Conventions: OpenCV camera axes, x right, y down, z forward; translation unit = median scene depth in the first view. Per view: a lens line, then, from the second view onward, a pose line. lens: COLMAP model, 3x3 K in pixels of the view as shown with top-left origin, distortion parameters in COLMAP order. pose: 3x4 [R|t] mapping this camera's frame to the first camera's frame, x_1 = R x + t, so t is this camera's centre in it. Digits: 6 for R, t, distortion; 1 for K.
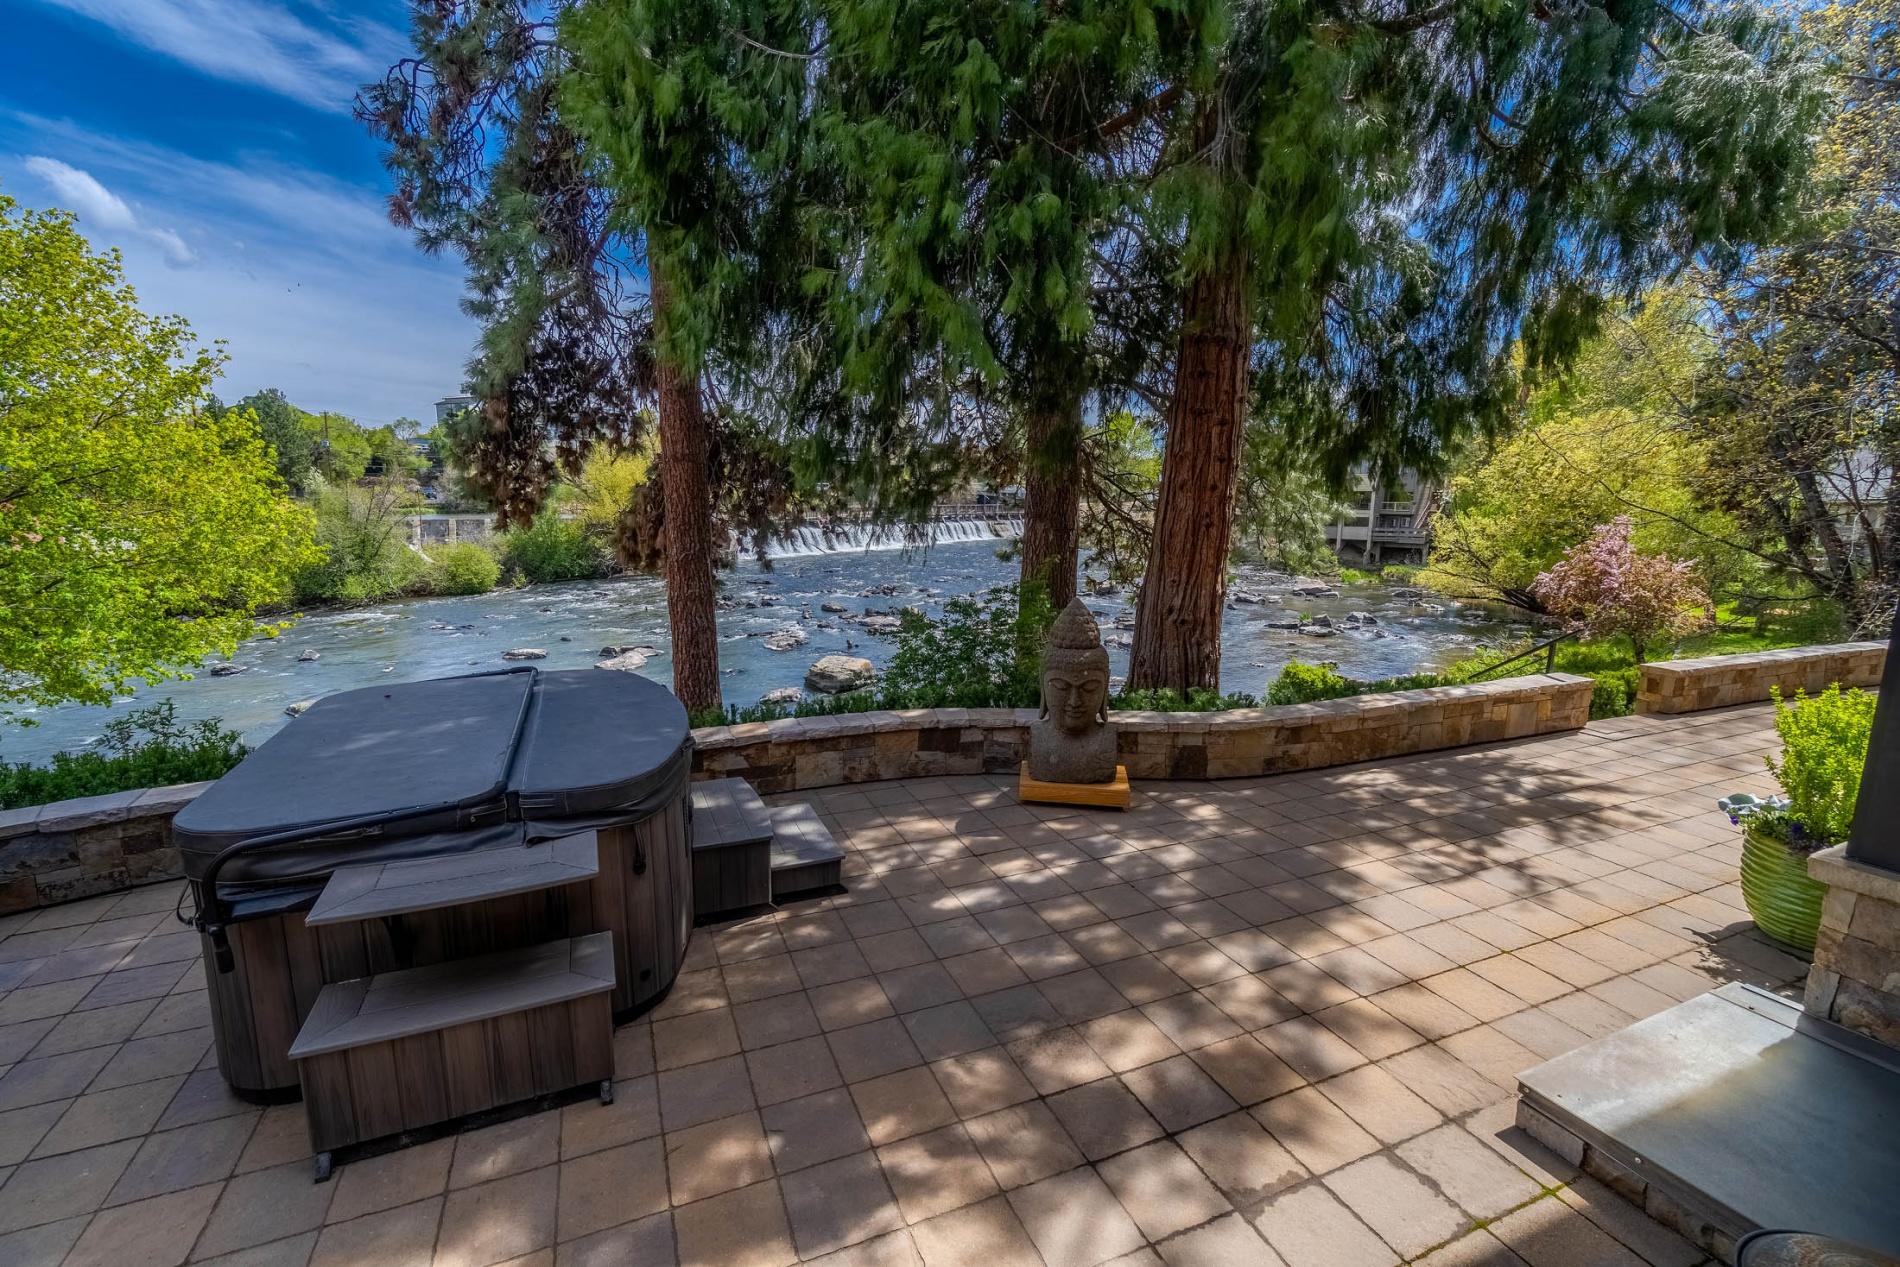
lens RADIAL K [[829.2, 0, 944.9], [0, 829.2, 633.9], [0, 0, 1]] dist [-0.002836, 0.000310]
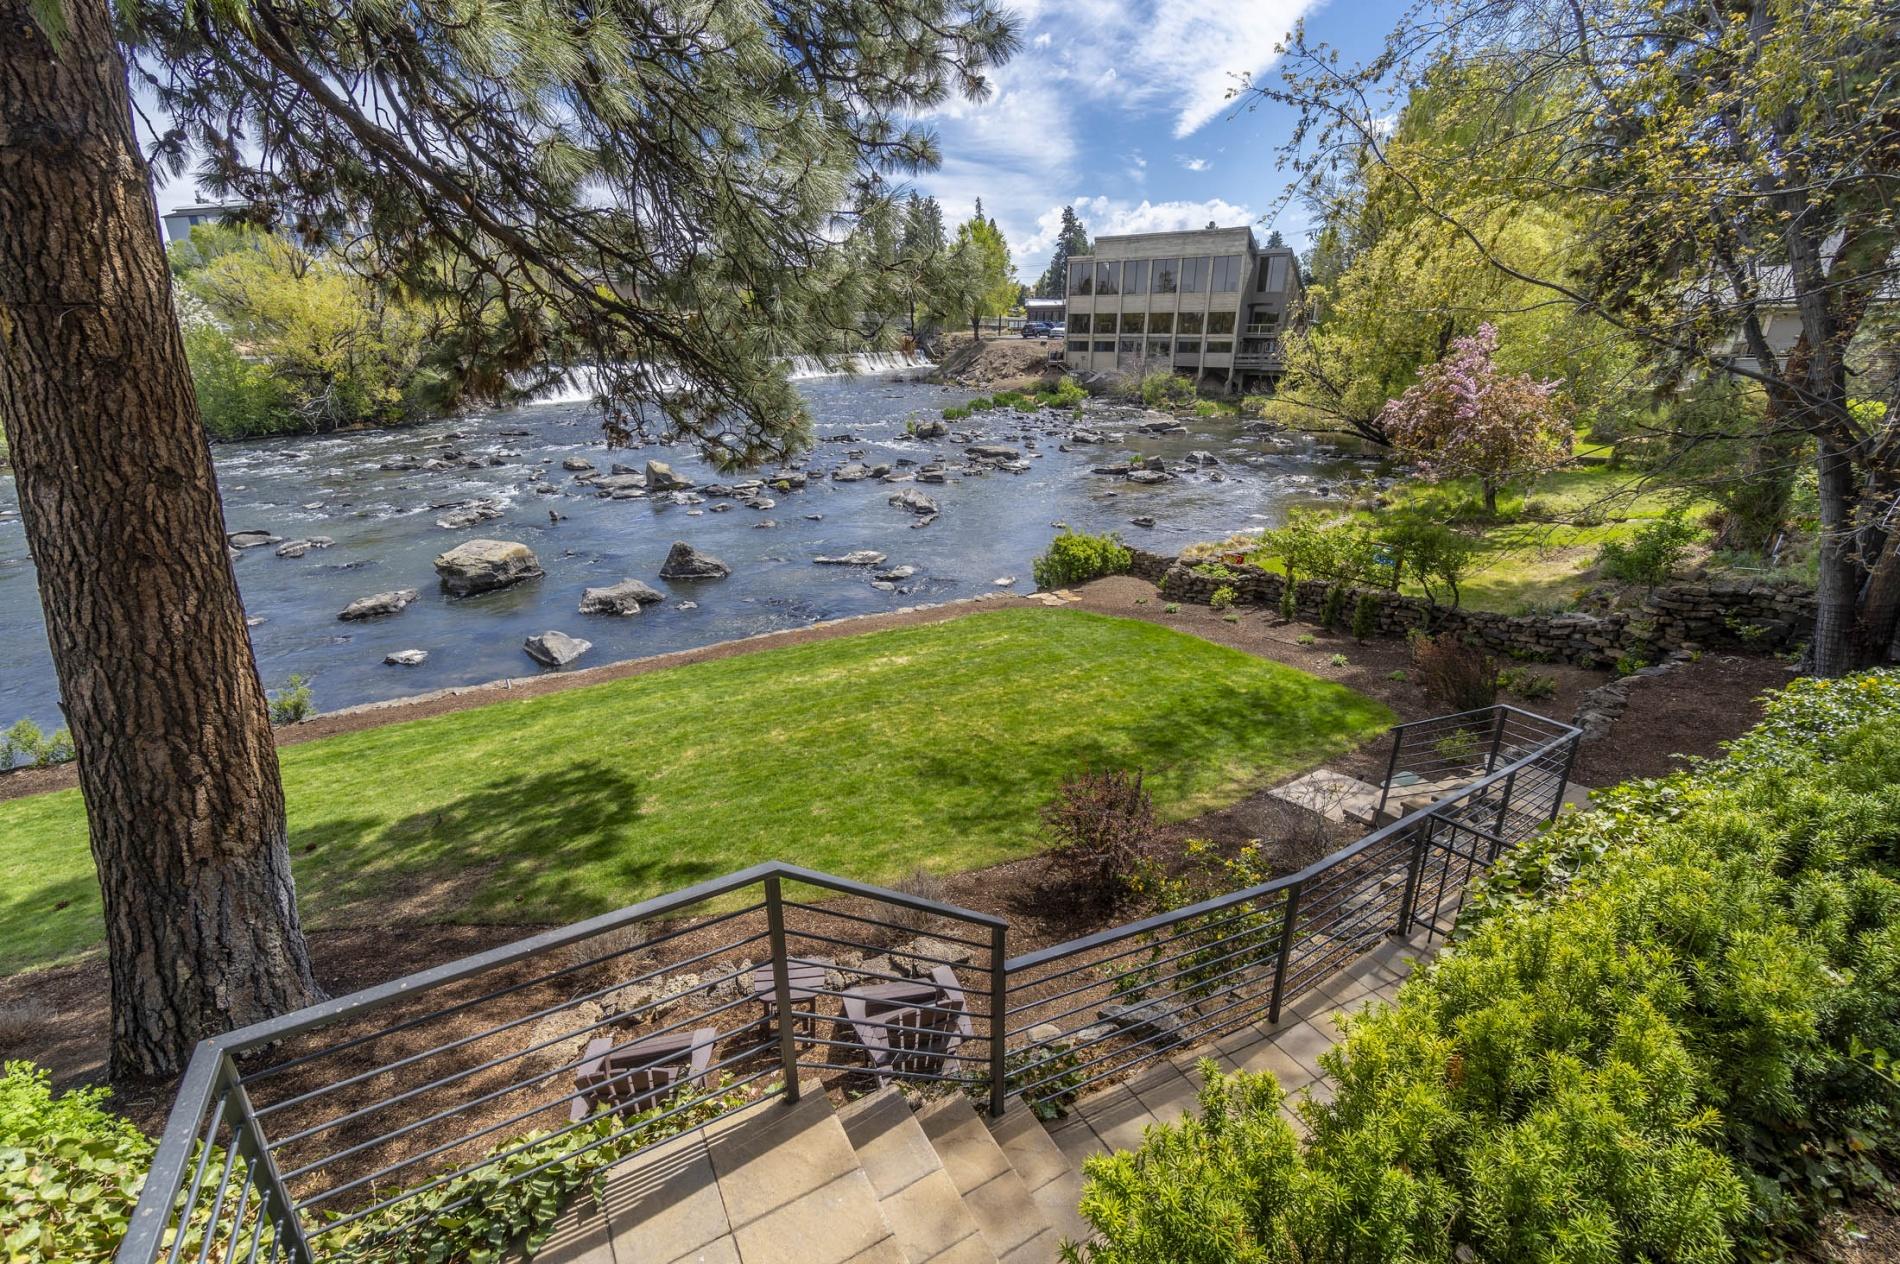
lens RADIAL K [[829.2, 0, 952.4], [0, 829.2, 639.9], [0, 0, 1]] dist [-0.002836, 0.000310]
pose [[0.990179, -0.058376, 0.127034, 0.129594], [0.032767, 0.980247, 0.195046, -0.011256], [-0.135910, -0.188968, 0.972533, 0.161788]]
